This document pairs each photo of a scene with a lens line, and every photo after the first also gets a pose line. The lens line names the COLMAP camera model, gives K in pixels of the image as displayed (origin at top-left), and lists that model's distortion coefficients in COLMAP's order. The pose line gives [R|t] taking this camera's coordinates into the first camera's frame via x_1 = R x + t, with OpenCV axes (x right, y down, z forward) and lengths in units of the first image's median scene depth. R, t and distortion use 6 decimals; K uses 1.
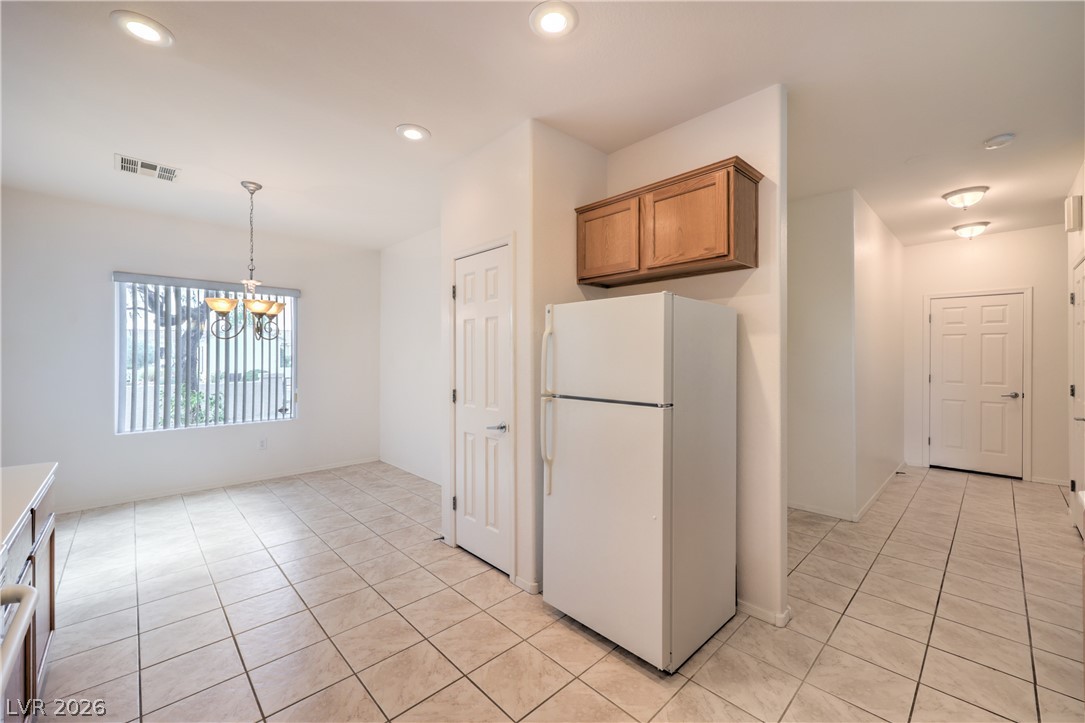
lens RADIAL K [[436.7, 0, 550.9], [0, 436.7, 353.0], [0, 0, 1]] dist [-0.002347, -0.000263]
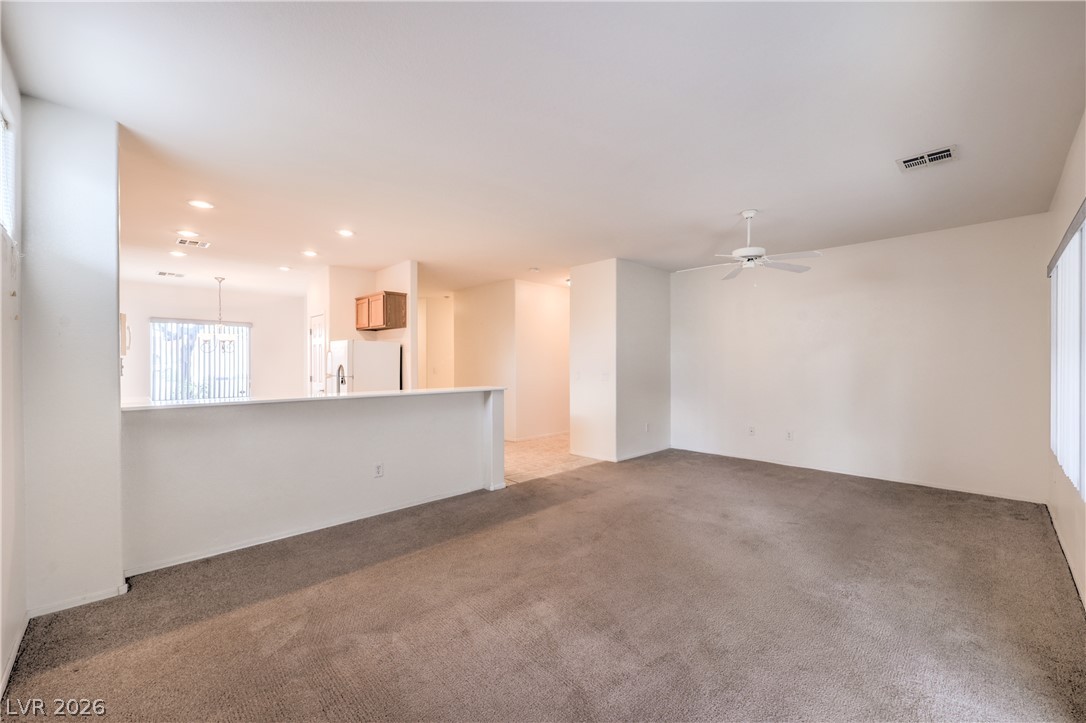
lens RADIAL K [[440.2, 0, 544.1], [0, 440.2, 363.7], [0, 0, 1]] dist [0.000044, -0.000006]
pose [[0.999999, 0.000362, 0.001097, 0.865880], [-0.000369, 0.999982, 0.006035, 0.007180], [-0.001095, -0.006036, 0.999981, -1.113334]]
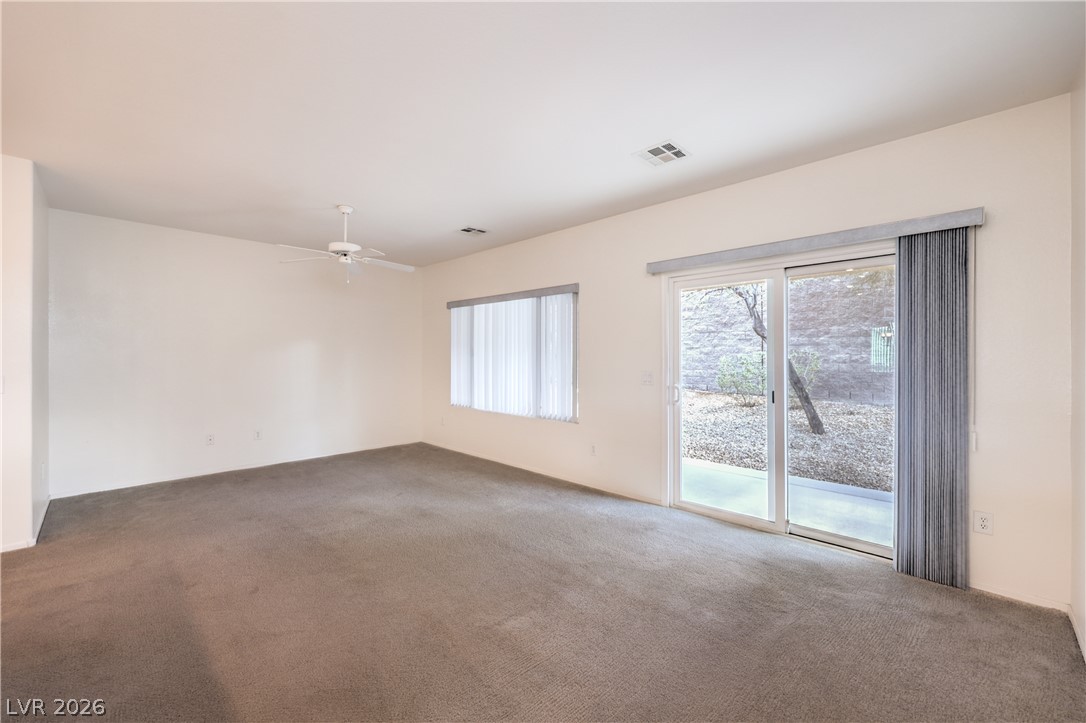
lens RADIAL K [[438.2, 0, 543.0], [0, 438.2, 361.5], [0, 0, 1]] dist [-0.000556, -0.000064]
pose [[-0.015461, -0.015099, 0.999766, 0.220582], [-0.002278, 0.999884, 0.015065, 0.002080], [-0.999878, -0.002044, -0.015494, -0.441742]]
